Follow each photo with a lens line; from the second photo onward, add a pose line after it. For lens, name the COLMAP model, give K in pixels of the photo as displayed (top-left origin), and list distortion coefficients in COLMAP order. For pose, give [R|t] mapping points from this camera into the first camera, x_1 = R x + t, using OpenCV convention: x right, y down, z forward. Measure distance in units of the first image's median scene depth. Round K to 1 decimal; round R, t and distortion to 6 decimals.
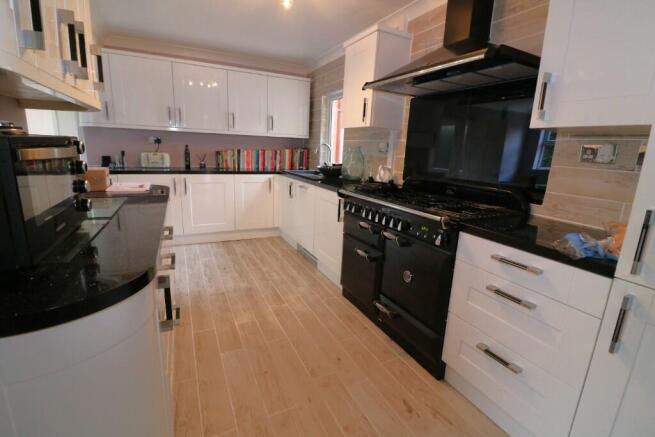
lens RADIAL K [[307.9, 0, 328.0], [0, 307.9, 218.0], [0, 0, 1]] dist [-0.006853, -0.000660]
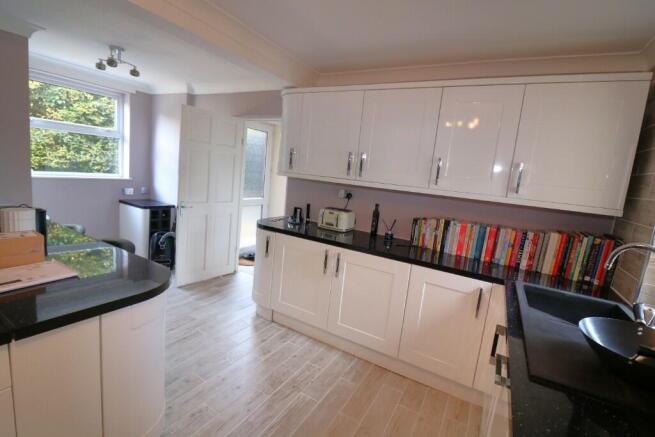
lens RADIAL K [[307.9, 0, 324.9], [0, 307.9, 217.5], [0, 0, 1]] dist [-0.006853, -0.000660]
pose [[0.569742, 0.134038, -0.810819, 0.045050], [-0.258600, 0.965732, -0.022065, -0.156885], [0.780077, 0.222250, 0.584880, 0.484938]]
